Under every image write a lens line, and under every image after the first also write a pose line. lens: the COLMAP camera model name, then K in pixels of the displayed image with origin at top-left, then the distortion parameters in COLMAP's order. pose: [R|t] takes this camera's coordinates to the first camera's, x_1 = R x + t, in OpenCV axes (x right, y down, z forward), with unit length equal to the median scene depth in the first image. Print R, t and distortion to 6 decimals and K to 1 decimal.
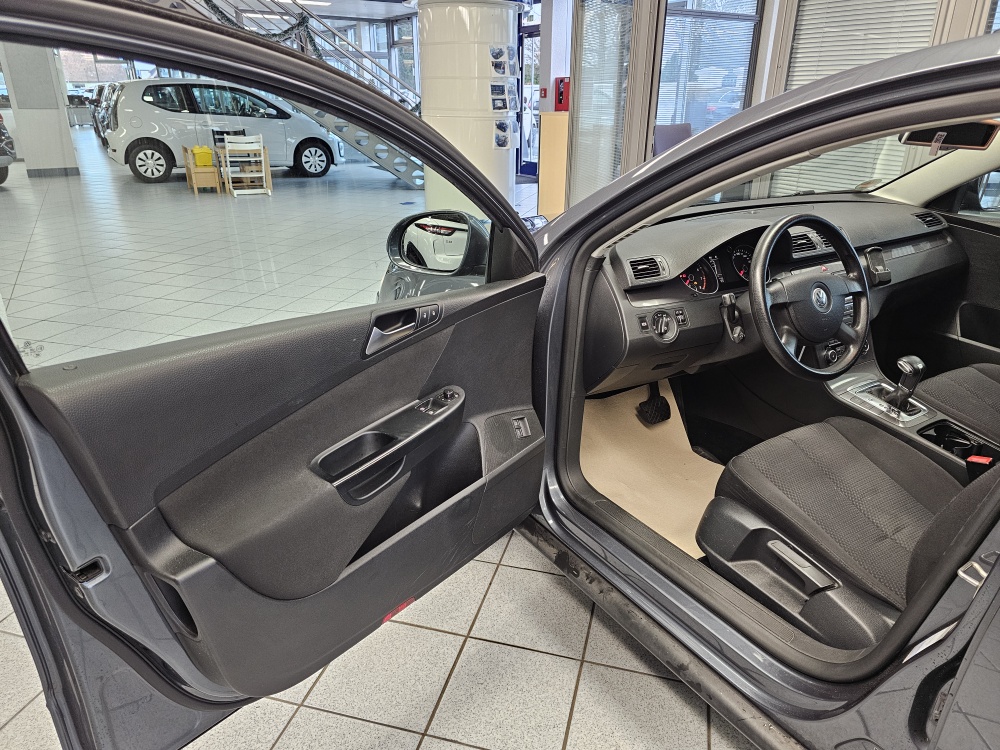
lens RADIAL K [[668.9, 0, 504.1], [0, 668.9, 391.9], [0, 0, 1]] dist [0.051881, -0.047495]
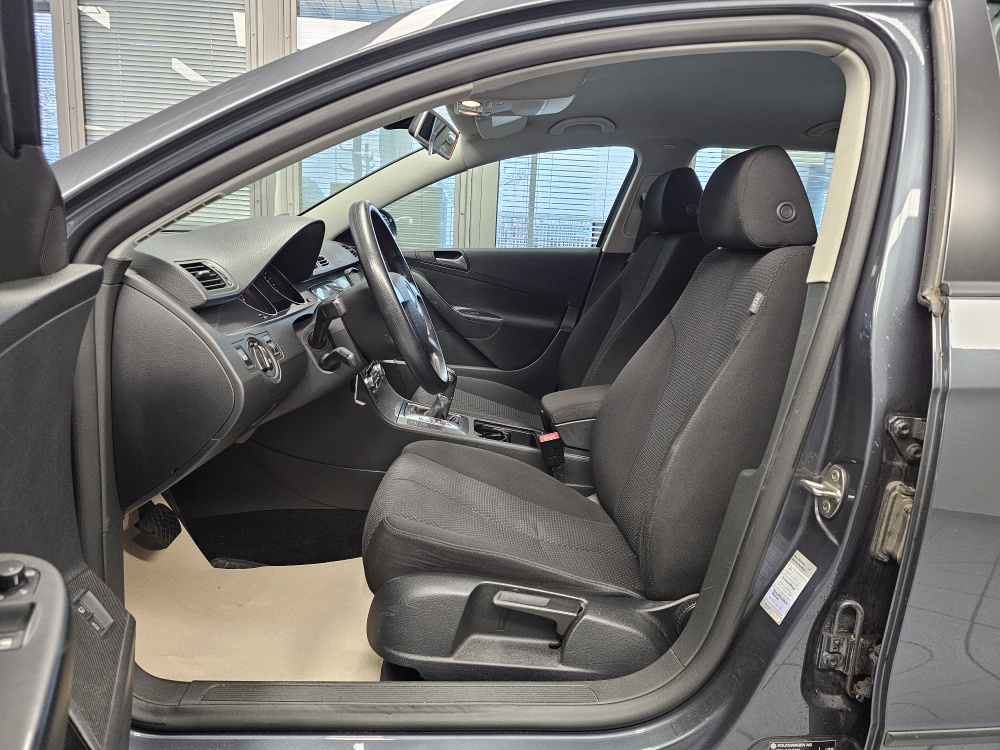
lens RADIAL K [[668.9, 0, 497.6], [0, 668.9, 367.4], [0, 0, 1]] dist [0.051881, -0.047495]
pose [[0.495363, -0.147747, 0.856029, -0.167963], [0.304610, 0.952403, -0.011889, -0.012782], [-0.813528, 0.266645, 0.516791, 0.412951]]
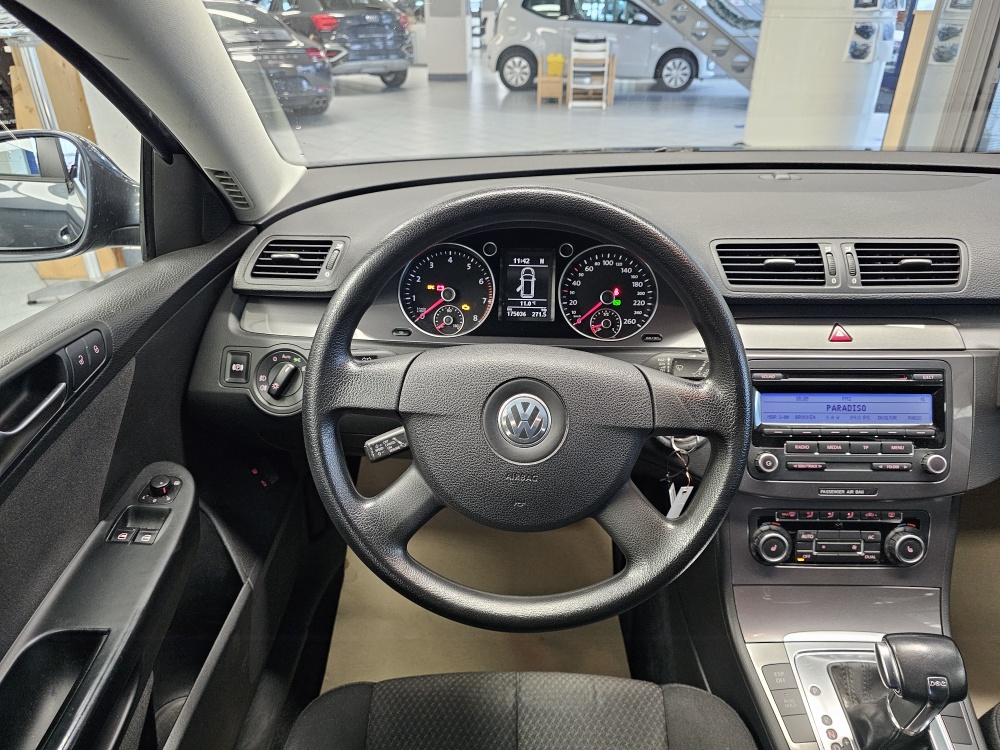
lens RADIAL K [[668.9, 0, 502.0], [0, 668.9, 381.7], [0, 0, 1]] dist [0.051881, -0.047495]
pose [[0.828839, 0.264098, -0.493233, 0.525839], [-0.217531, 0.964333, 0.150802, -0.175900], [0.515468, -0.017698, 0.856726, 0.551964]]
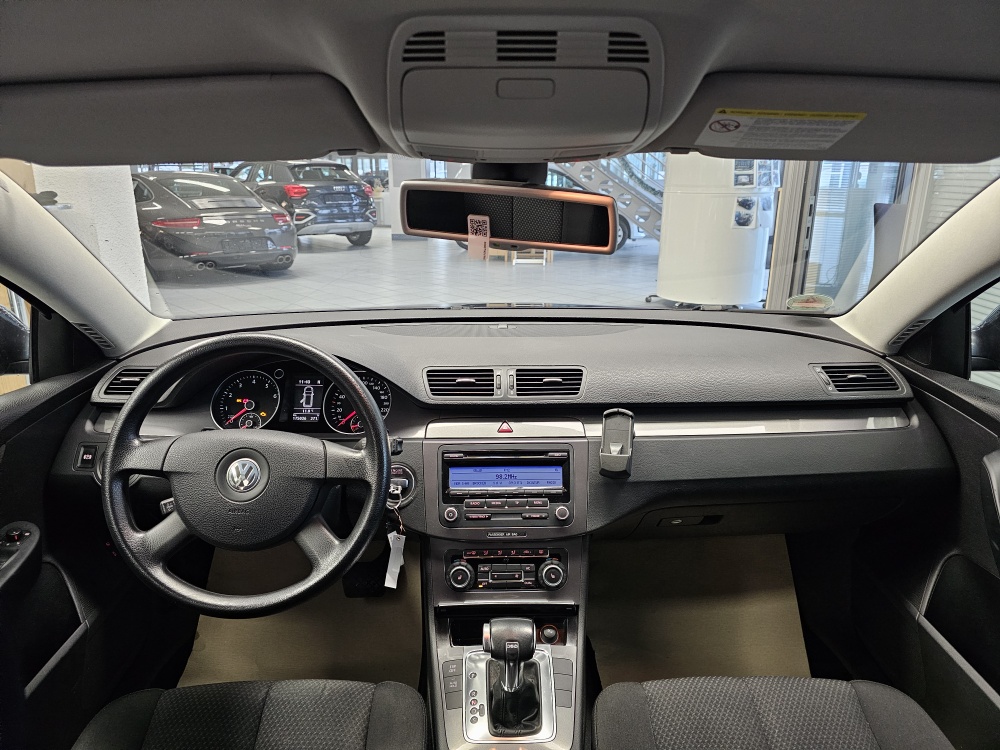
lens RADIAL K [[668.9, 0, 502.7], [0, 668.9, 386.1], [0, 0, 1]] dist [0.051881, -0.047495]
pose [[0.850039, 0.154190, -0.503647, 0.786964], [-0.208425, 0.976613, -0.052787, -0.191159], [0.483728, 0.149844, 0.862296, 0.478428]]
